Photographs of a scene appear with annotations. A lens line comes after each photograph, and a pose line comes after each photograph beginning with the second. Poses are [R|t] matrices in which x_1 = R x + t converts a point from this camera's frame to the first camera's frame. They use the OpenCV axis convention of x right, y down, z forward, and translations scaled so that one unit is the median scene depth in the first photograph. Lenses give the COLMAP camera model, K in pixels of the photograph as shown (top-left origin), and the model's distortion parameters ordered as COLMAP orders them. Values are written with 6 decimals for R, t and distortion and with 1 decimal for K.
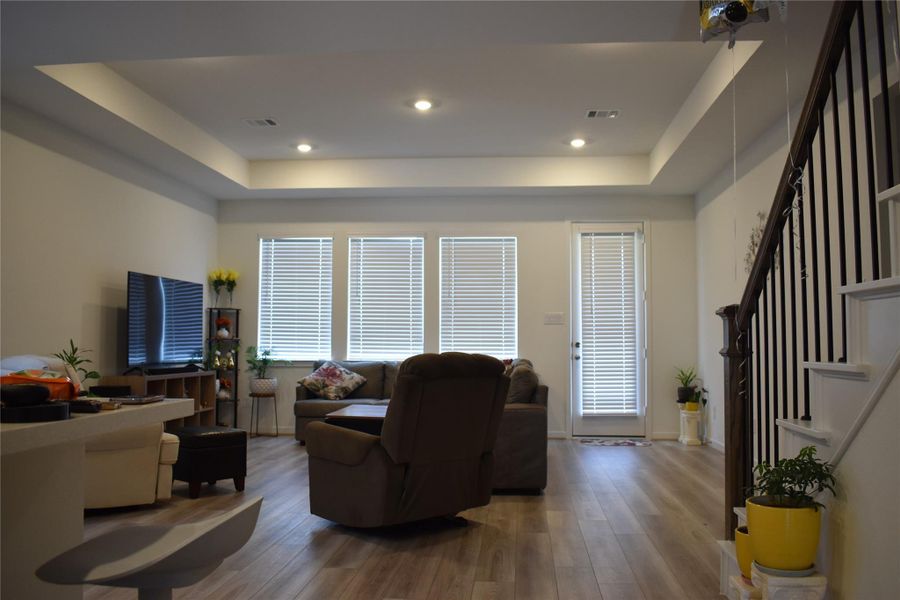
lens RADIAL K [[743.6, 0, 452.8], [0, 743.6, 298.3], [0, 0, 1]] dist [-0.102318, 0.019849]
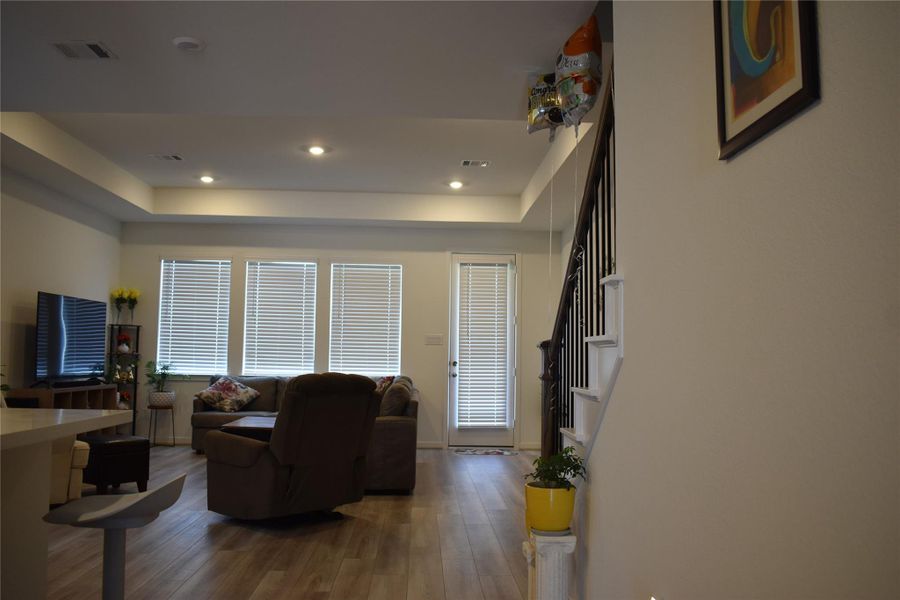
lens RADIAL K [[743.6, 0, 455.3], [0, 743.6, 298.1], [0, 0, 1]] dist [-0.102318, 0.019849]
pose [[0.990294, 0.021606, 0.137298, 0.015953], [-0.019107, 0.999627, -0.019494, -0.014859], [-0.137668, 0.016681, 0.990338, -0.112553]]
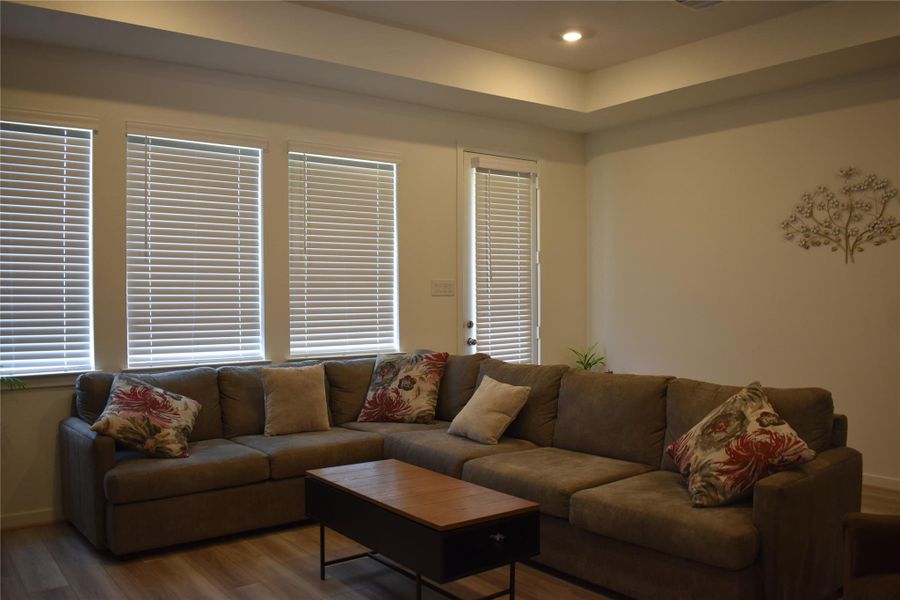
lens RADIAL K [[743.6, 0, 448.5], [0, 743.6, 300.4], [0, 0, 1]] dist [-0.102318, 0.019849]
pose [[0.747129, -0.015835, 0.664490, -0.353599], [-0.027447, 0.998128, 0.054646, 0.001382], [-0.664112, -0.059066, 0.745296, 0.529859]]
